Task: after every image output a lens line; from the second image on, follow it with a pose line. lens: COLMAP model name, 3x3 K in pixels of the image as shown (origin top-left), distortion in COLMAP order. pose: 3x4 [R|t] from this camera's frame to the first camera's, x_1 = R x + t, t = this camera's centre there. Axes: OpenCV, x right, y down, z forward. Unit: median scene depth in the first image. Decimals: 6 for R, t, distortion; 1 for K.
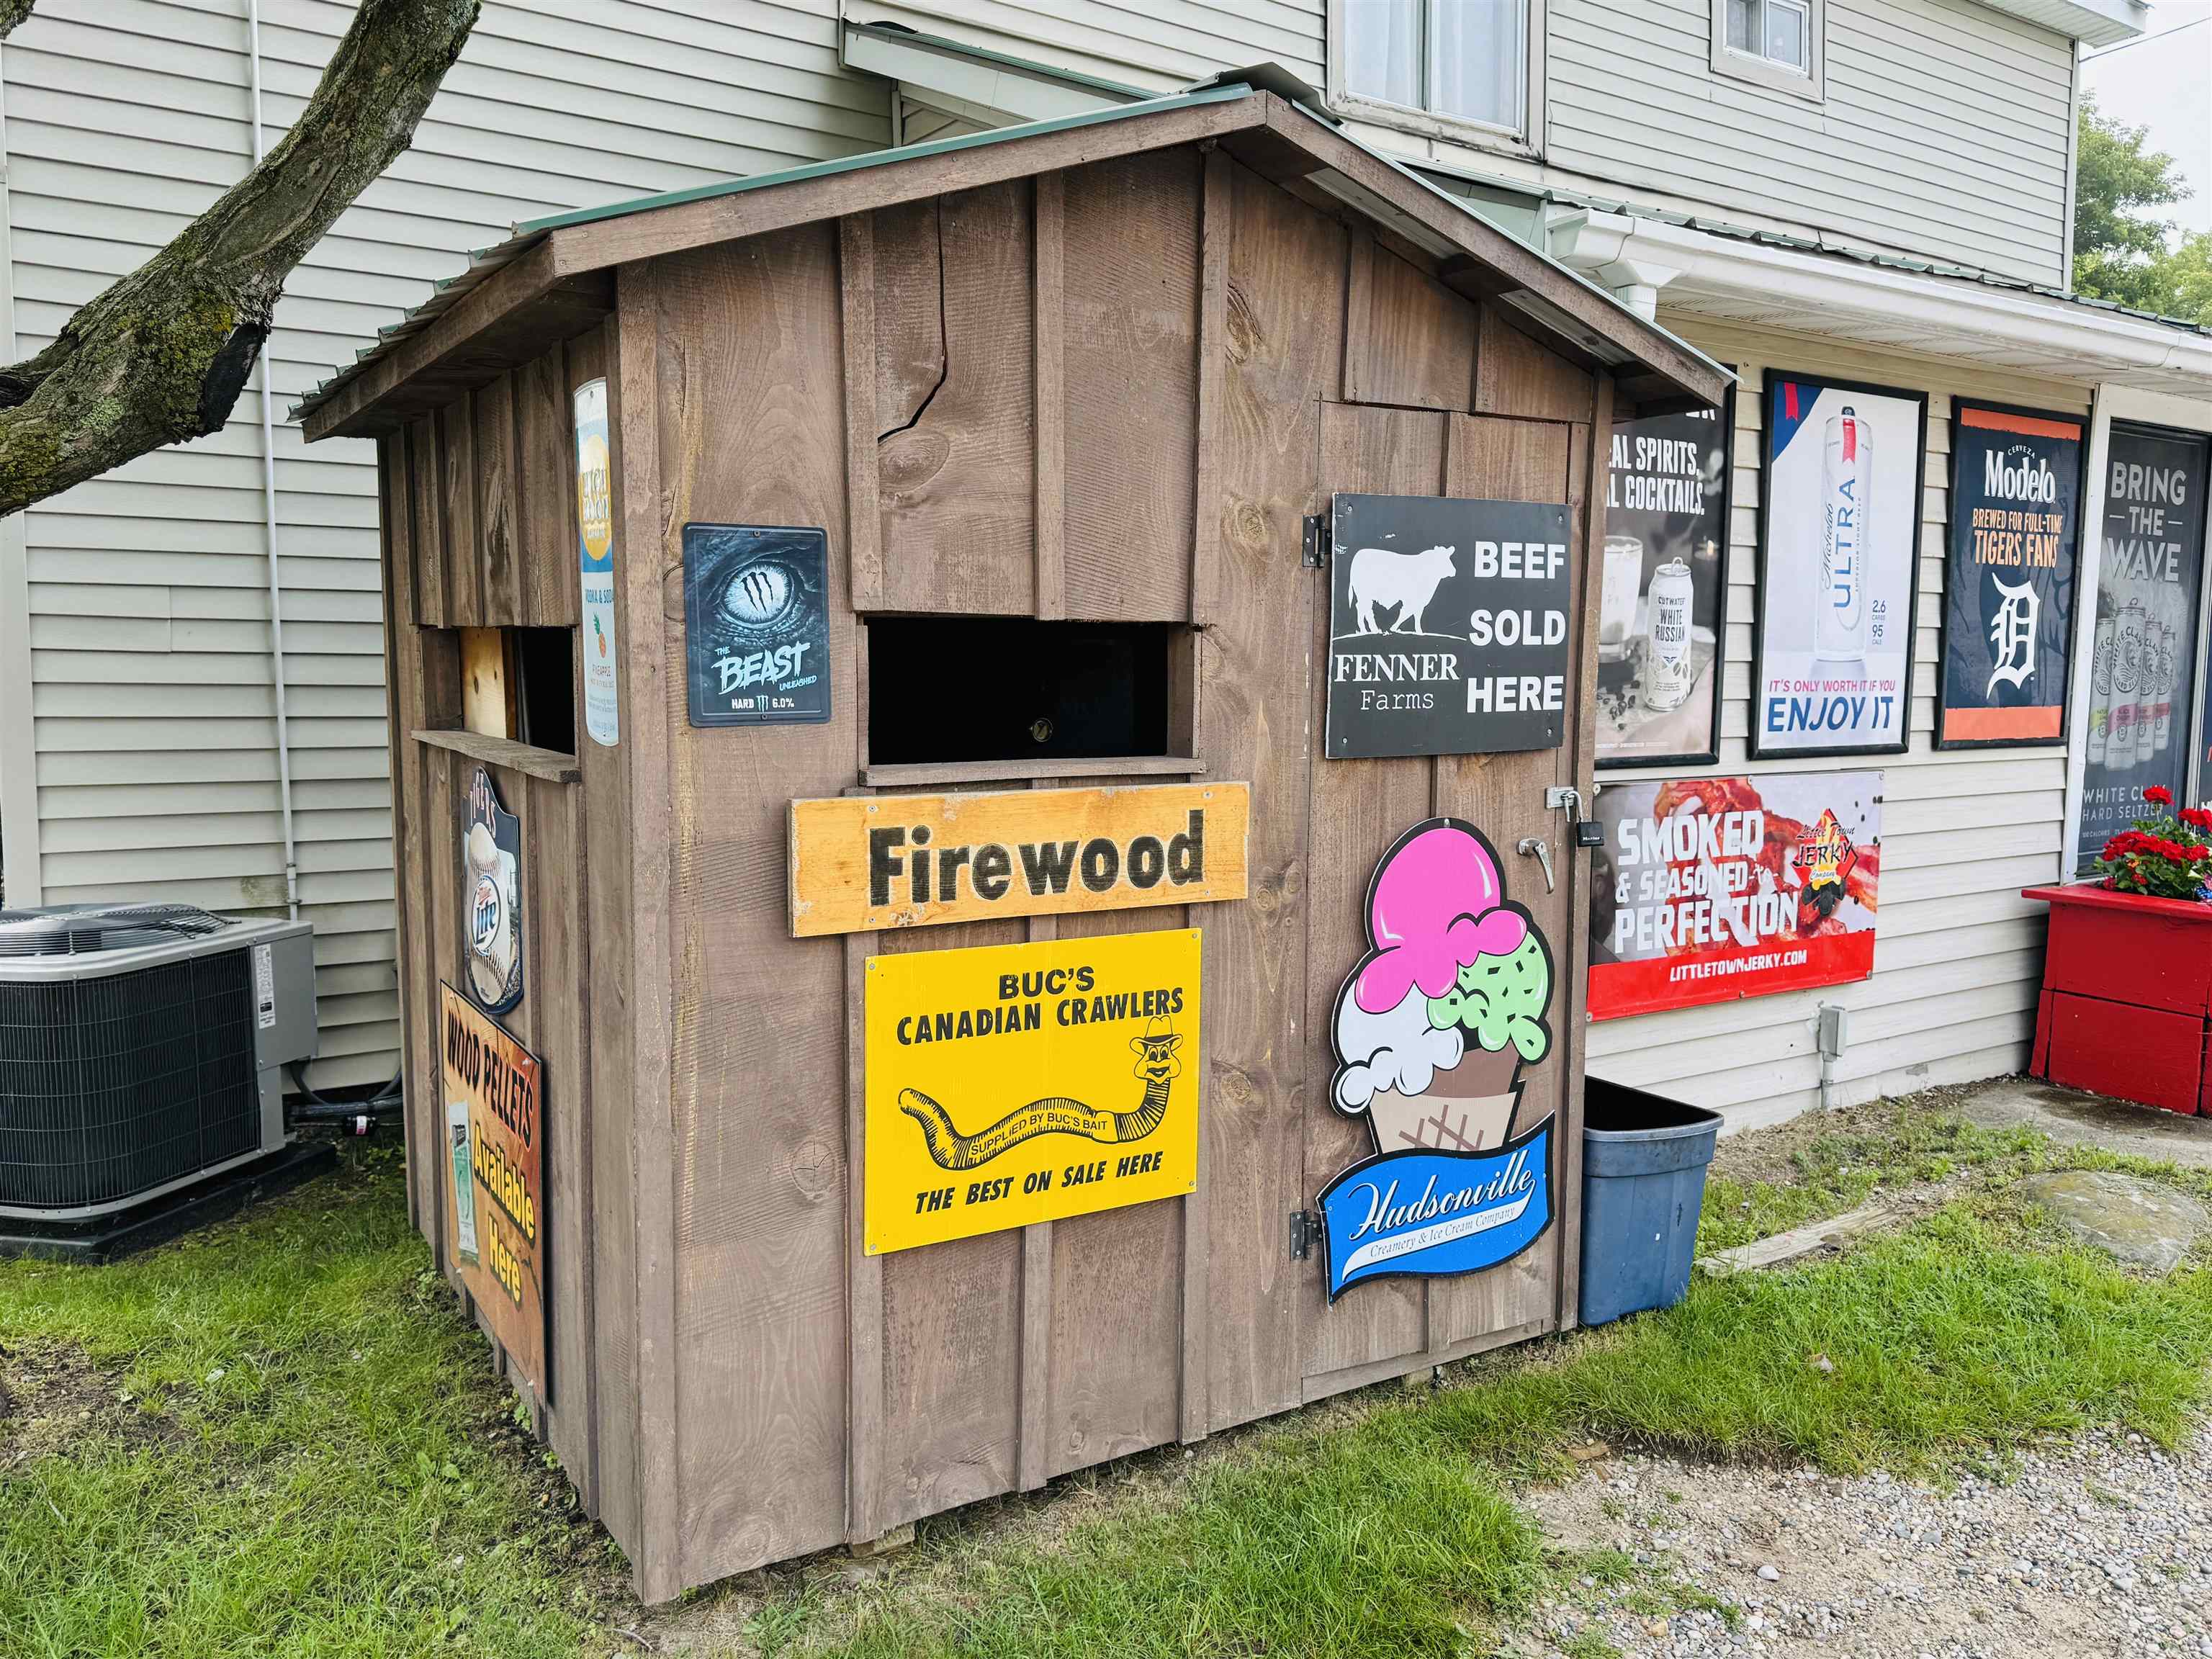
lens RADIAL K [[1712.2, 0, 1106.0], [0, 1712.2, 829.5], [0, 0, 1]] dist [0.009569, -0.006331]
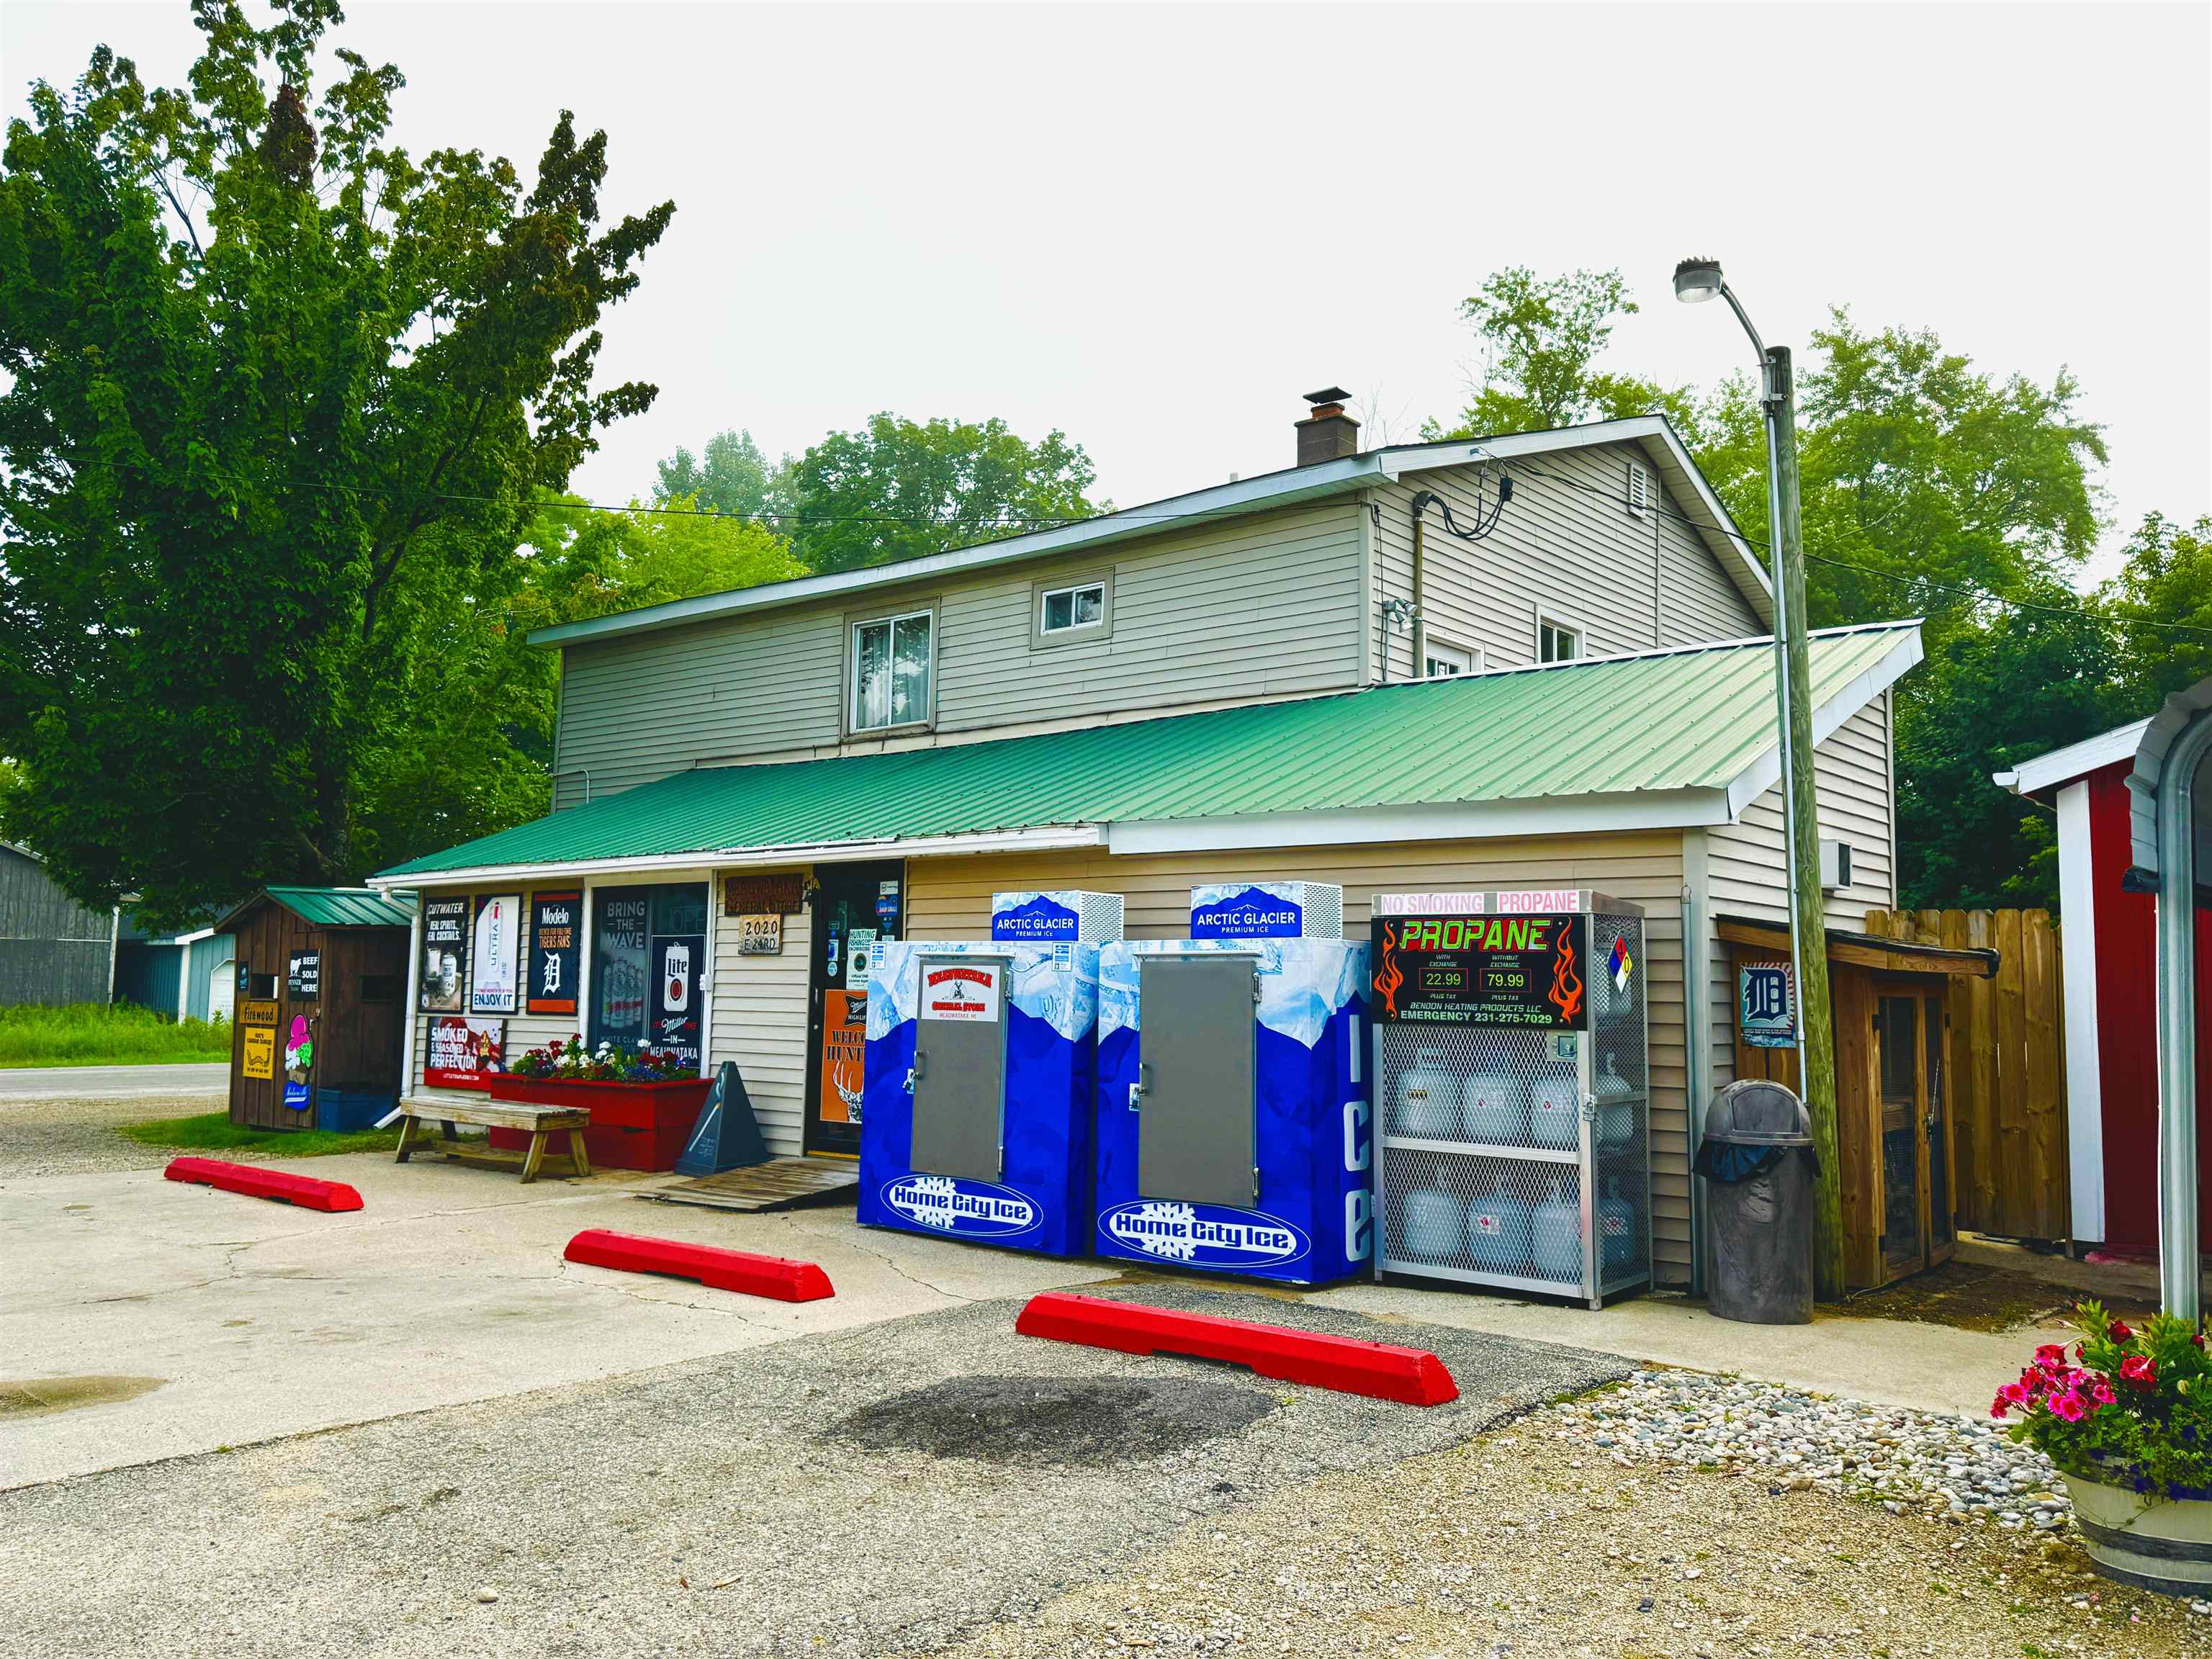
lens RADIAL K [[1712.2, 0, 1106.0], [0, 1712.2, 829.5], [0, 0, 1]] dist [0.009569, -0.006331]
pose [[0.301513, -0.098618, -0.948348, 3.571170], [-0.107499, 0.984778, -0.136584, -0.064090], [0.947383, 0.143129, 0.286322, 1.078478]]
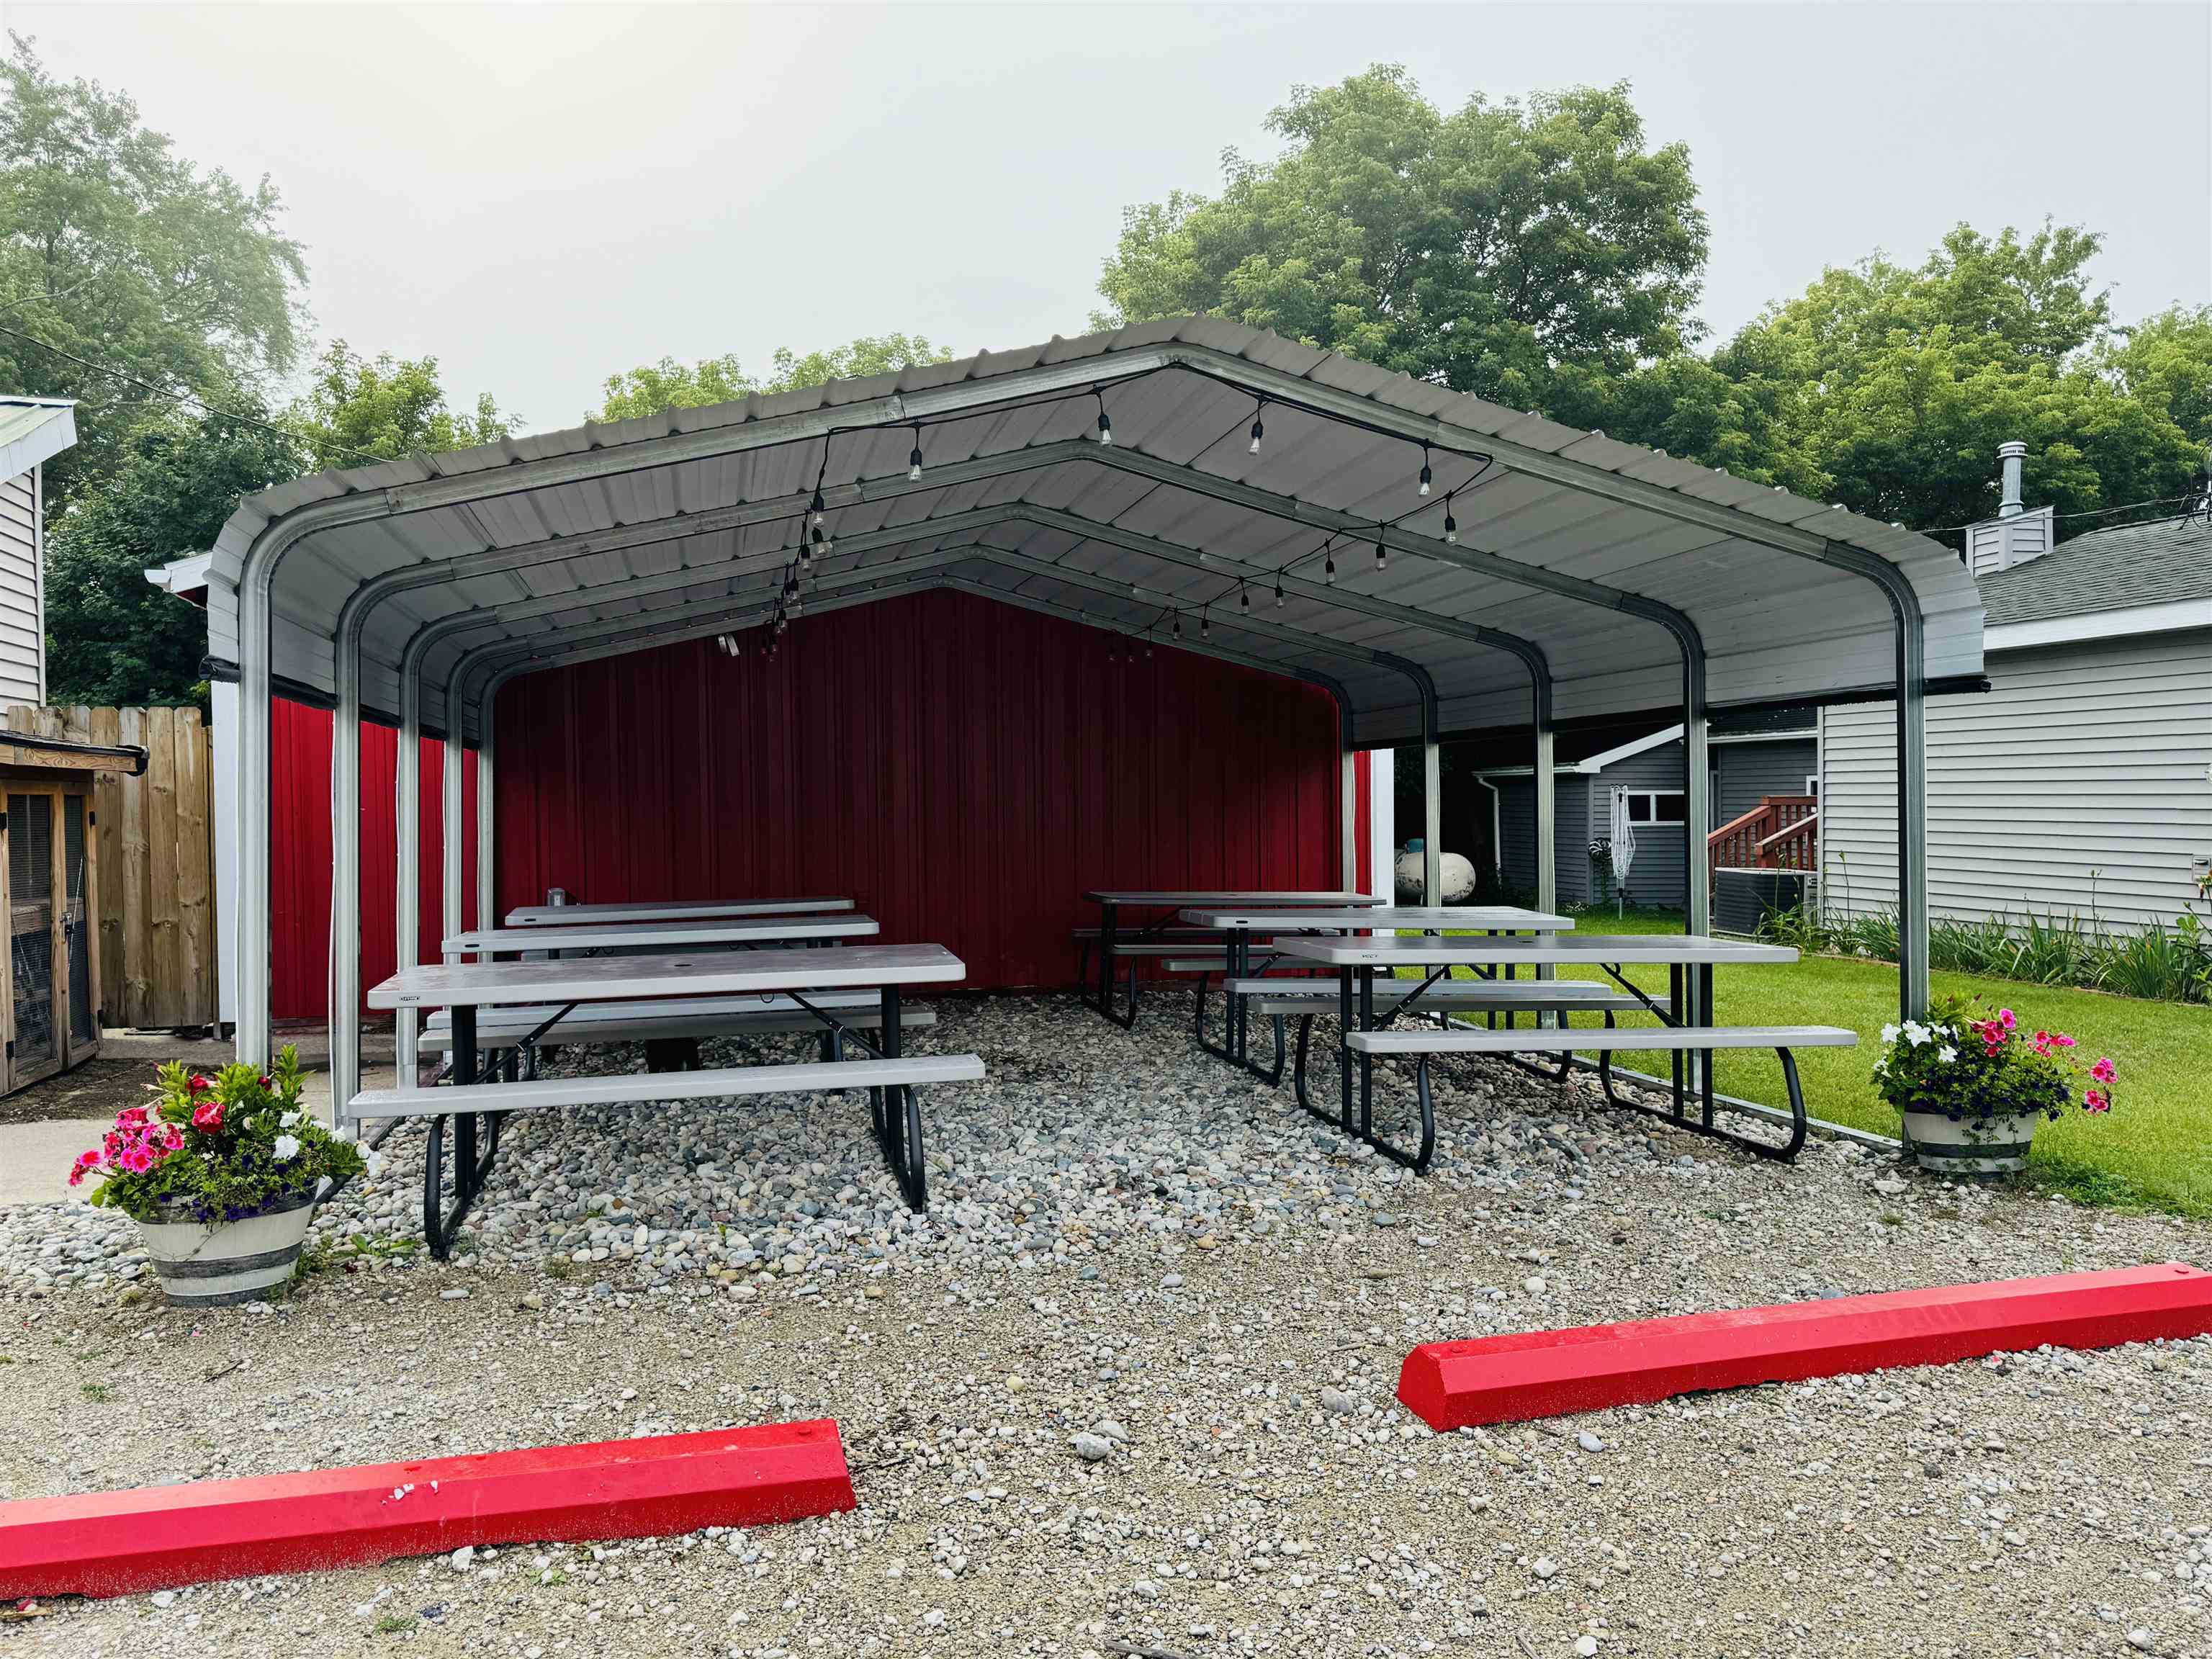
lens RADIAL K [[1712.2, 0, 1106.0], [0, 1712.2, 829.5], [0, 0, 1]] dist [0.009569, -0.006331]
pose [[0.954297, -0.022249, -0.298030, 4.208236], [-0.002885, 0.996493, -0.083627, 0.064884], [0.298845, 0.080665, 0.950886, 1.179238]]
